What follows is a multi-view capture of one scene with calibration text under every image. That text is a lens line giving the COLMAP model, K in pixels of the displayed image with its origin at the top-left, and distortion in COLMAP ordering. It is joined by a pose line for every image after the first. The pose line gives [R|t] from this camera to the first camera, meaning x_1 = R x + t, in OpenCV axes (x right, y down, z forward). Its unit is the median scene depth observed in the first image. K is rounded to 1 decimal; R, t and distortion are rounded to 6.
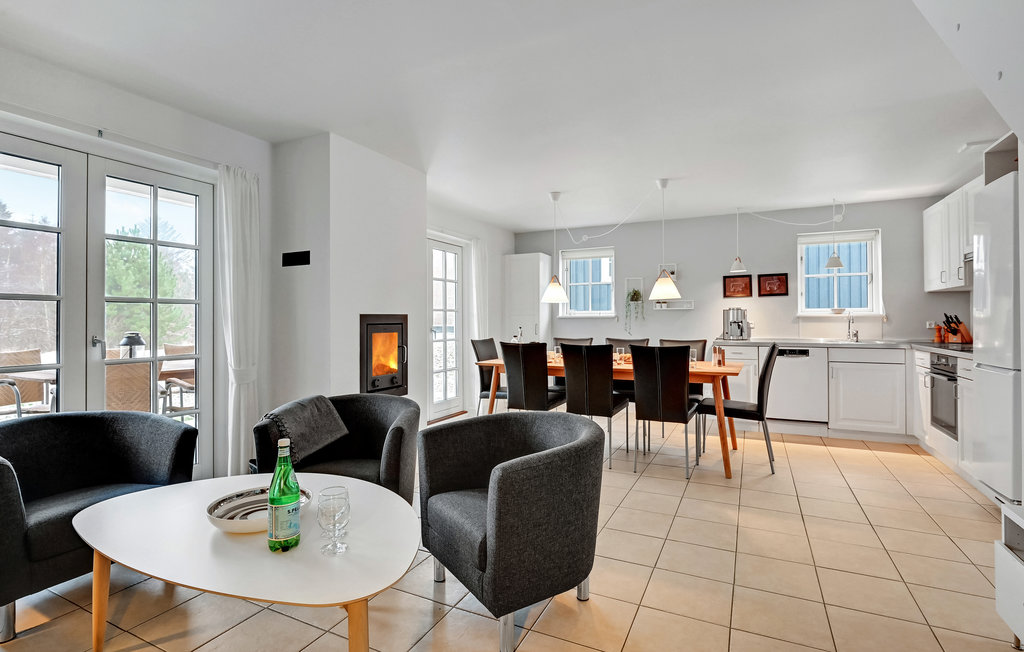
lens RADIAL K [[494.1, 0, 510.8], [0, 494.1, 315.4], [0, 0, 1]] dist [0.000017, -0.000218]
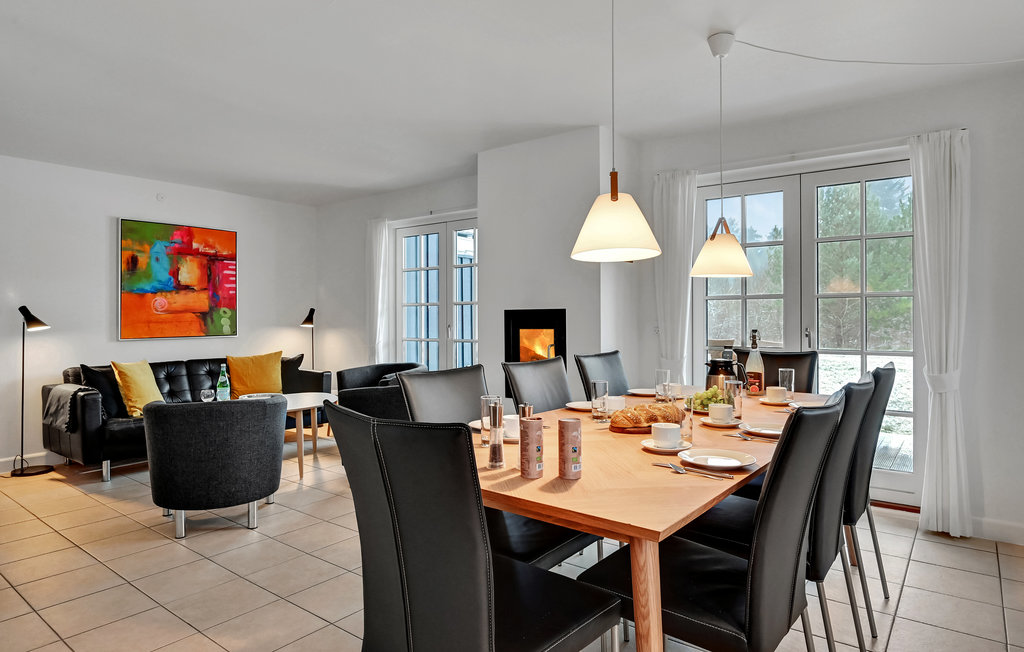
lens RADIAL K [[593.0, 0, 512.0], [0, 593.0, 326.0], [0, 0, 1]] dist [-0.000566, -0.000179]
pose [[-0.201896, 0.015973, -0.979277, 0.656181], [0.012202, 0.999830, 0.013793, 0.010294], [0.979331, -0.009165, -0.202057, 0.905414]]
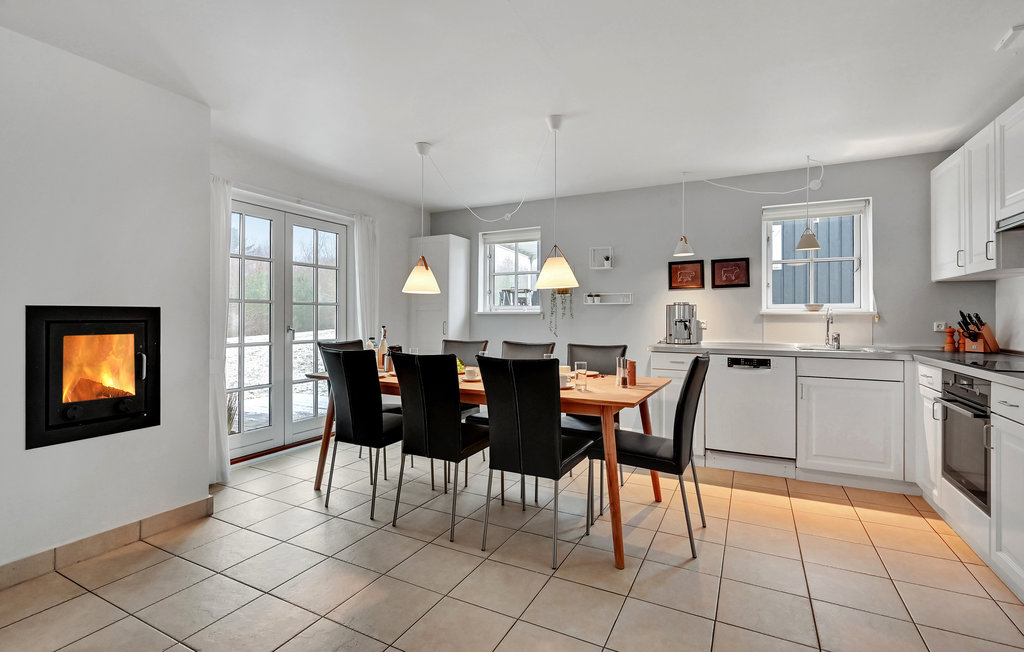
lens RADIAL K [[471.0, 0, 512.9], [0, 471.0, 314.0], [0, 0, 1]] dist [0.001284, 0.000752]
pose [[0.999846, 0.006008, -0.016513, 0.231560], [-0.005944, 0.999975, 0.003956, 0.001532], [0.016537, -0.003857, 0.999856, 0.293577]]
